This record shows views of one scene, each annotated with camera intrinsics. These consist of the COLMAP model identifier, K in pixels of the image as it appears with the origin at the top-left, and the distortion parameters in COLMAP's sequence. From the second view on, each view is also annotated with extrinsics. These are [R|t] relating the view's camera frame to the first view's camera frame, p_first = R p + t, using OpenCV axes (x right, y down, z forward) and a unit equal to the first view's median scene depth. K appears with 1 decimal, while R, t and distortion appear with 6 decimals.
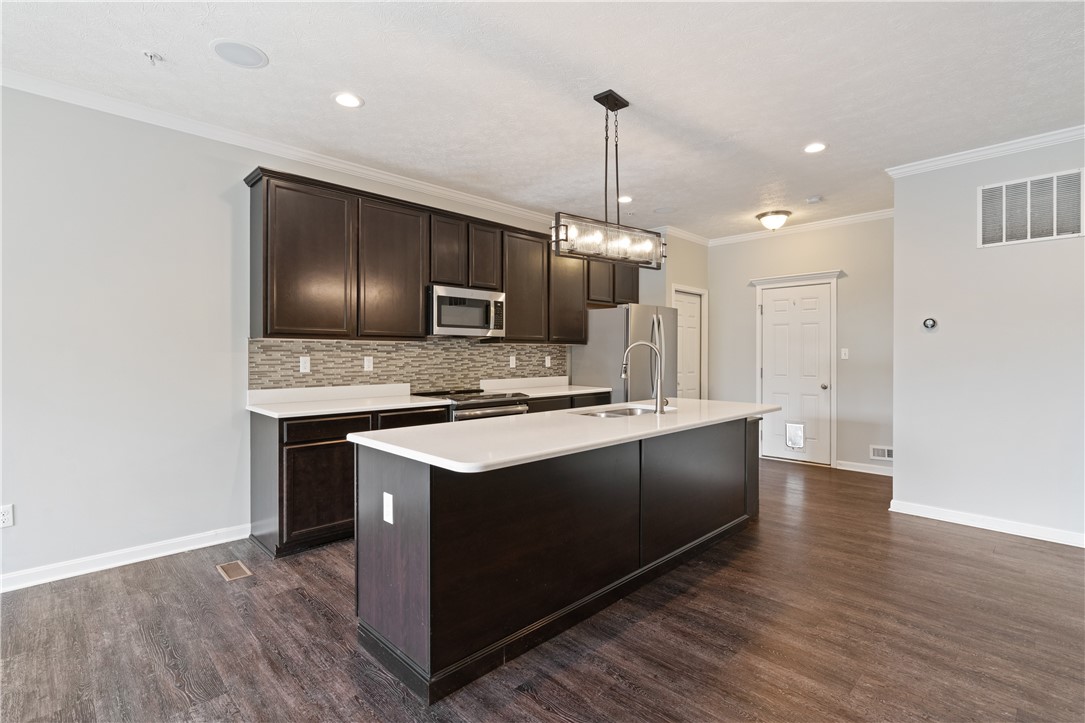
lens RADIAL K [[513.6, 0, 543.4], [0, 513.6, 354.5], [0, 0, 1]] dist [-0.002881, 0.000083]
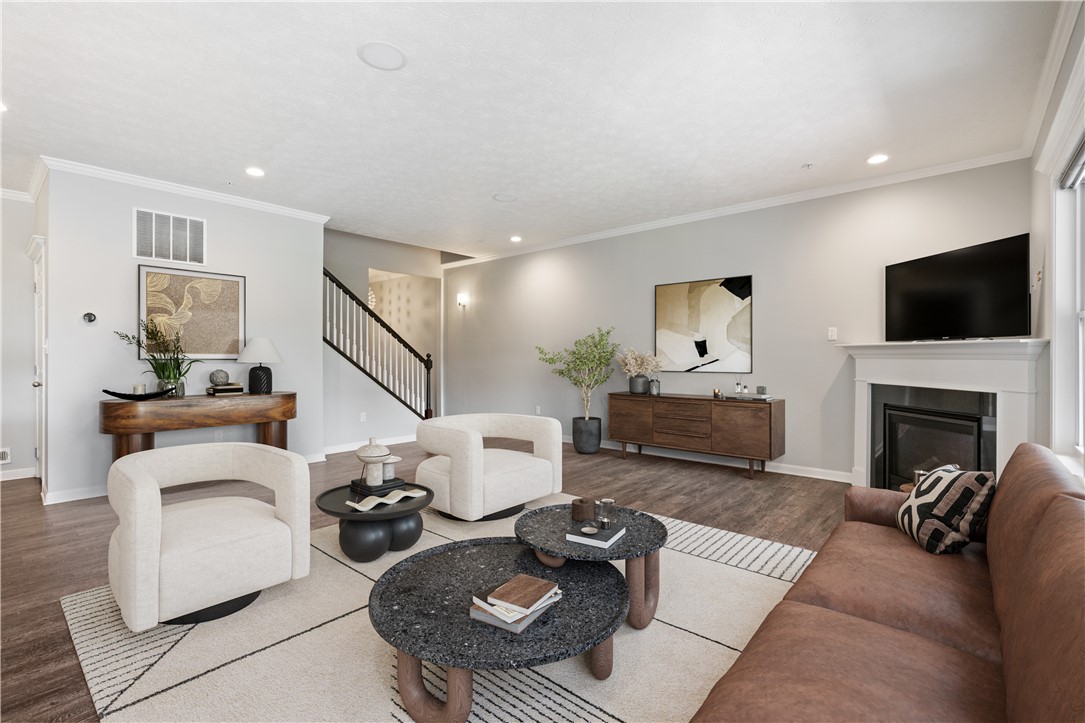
lens RADIAL K [[485.2, 0, 545.2], [0, 485.2, 355.7], [0, 0, 1]] dist [-0.001822, -0.000185]
pose [[-0.074253, 0.002432, 0.997237, -0.281642], [0.003798, 0.999990, -0.002156, 0.022340], [-0.997232, 0.003628, -0.074261, 0.099079]]
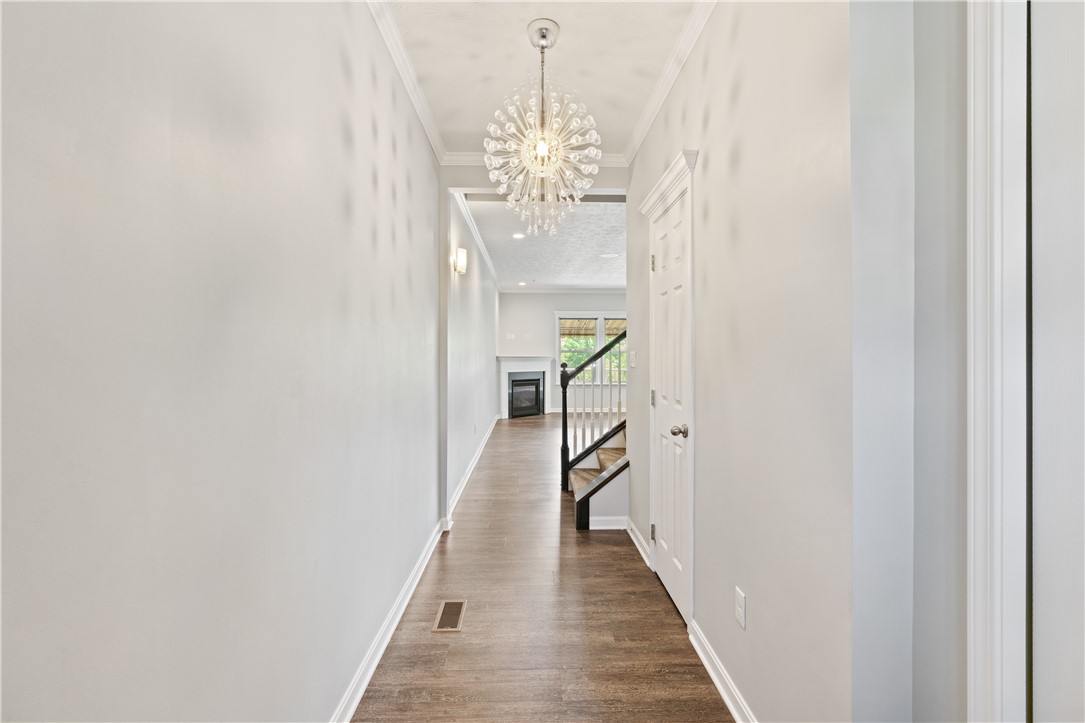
lens RADIAL K [[490.7, 0, 543.9], [0, 490.7, 352.5], [0, 0, 1]] dist [-0.001257, 0.000149]
pose [[-0.689587, -0.002373, -0.724199, 2.010138], [0.001223, 0.999989, -0.004441, -0.002553], [0.724201, -0.003948, -0.689577, 1.033761]]
